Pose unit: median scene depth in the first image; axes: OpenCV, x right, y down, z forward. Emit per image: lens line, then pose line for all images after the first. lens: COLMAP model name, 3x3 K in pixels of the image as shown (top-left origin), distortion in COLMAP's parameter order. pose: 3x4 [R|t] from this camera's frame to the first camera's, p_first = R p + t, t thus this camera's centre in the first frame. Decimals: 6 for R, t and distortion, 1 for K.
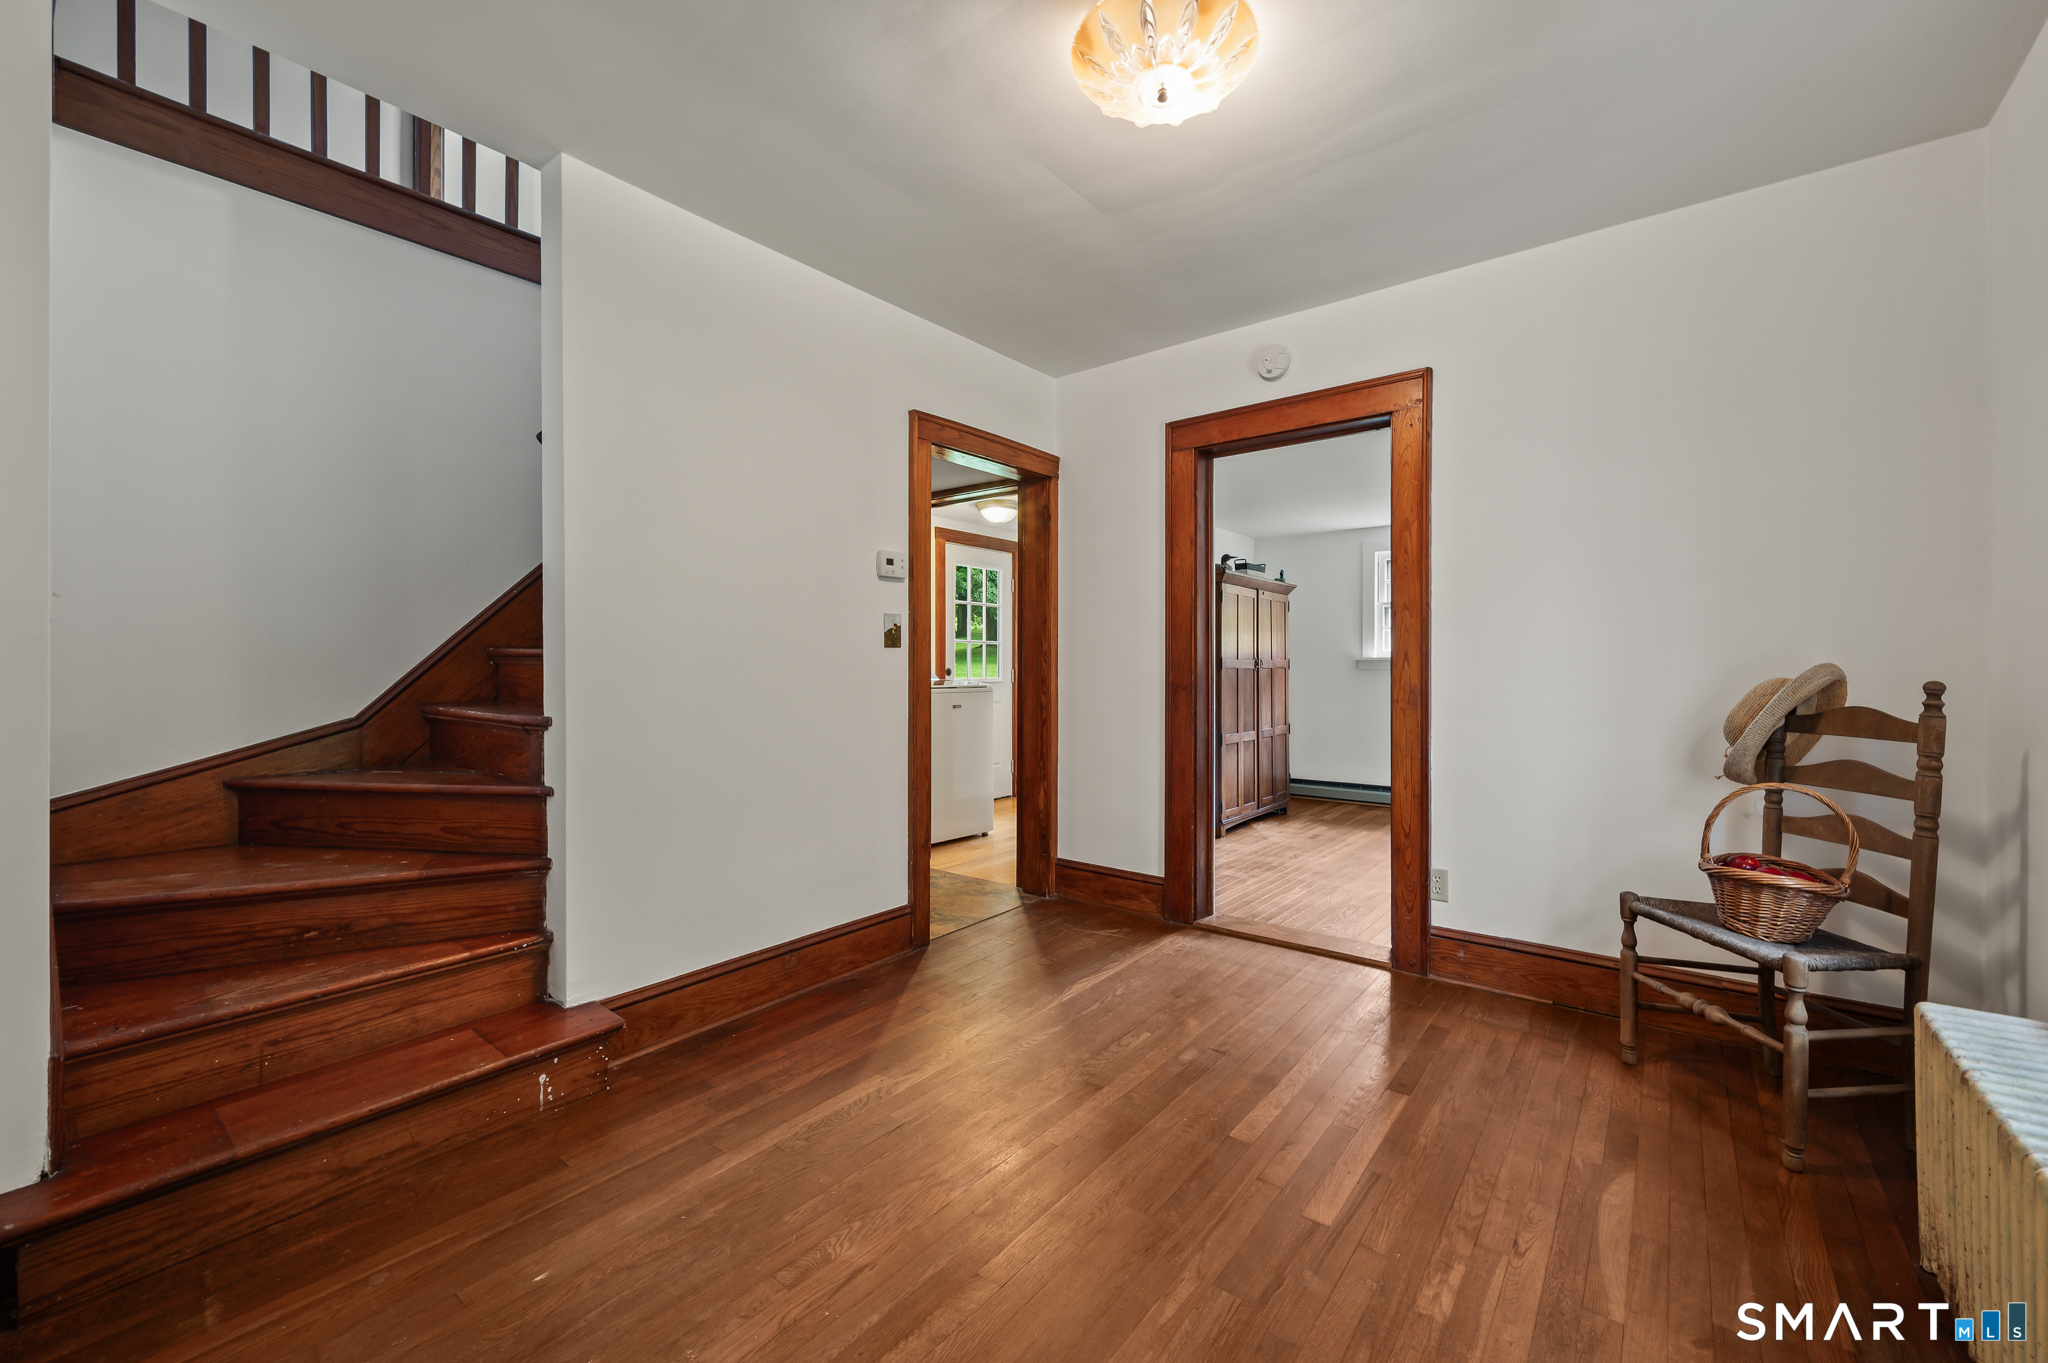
lens RADIAL K [[829.6, 0, 1032.5], [0, 829.6, 675.0], [0, 0, 1]] dist [-0.000637, -0.000387]
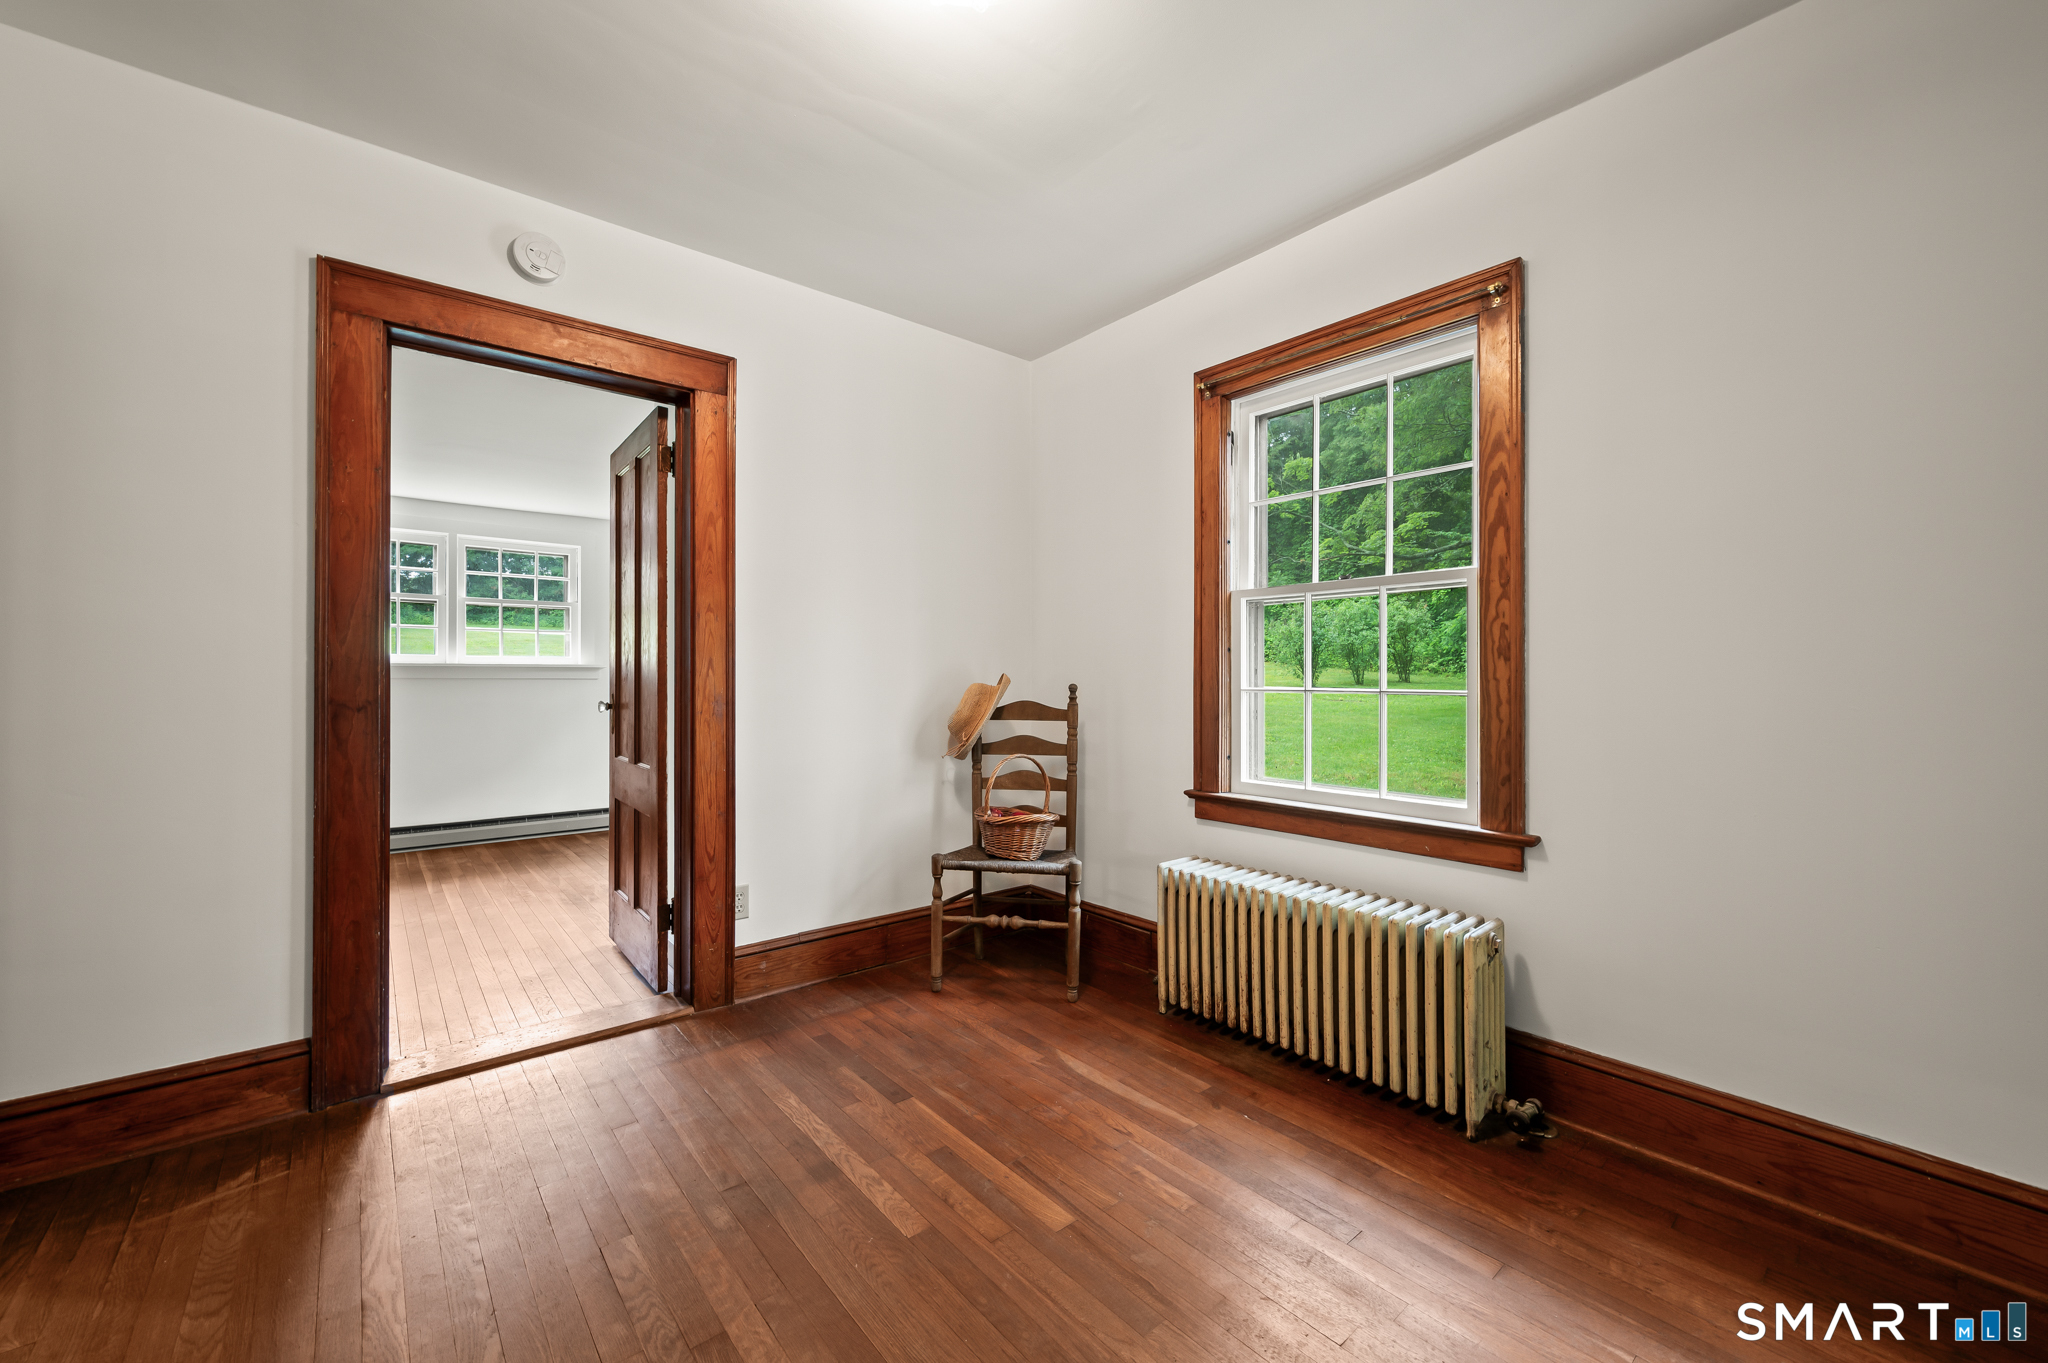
lens RADIAL K [[816.4, 0, 1030.4], [0, 816.4, 673.8], [0, 0, 1]] dist [0.001131, 0.000120]
pose [[0.198271, 0.003290, 0.980142, -0.436394], [0.007254, 0.999962, -0.004824, -0.004458], [-0.980120, 0.008066, 0.198239, 0.572793]]
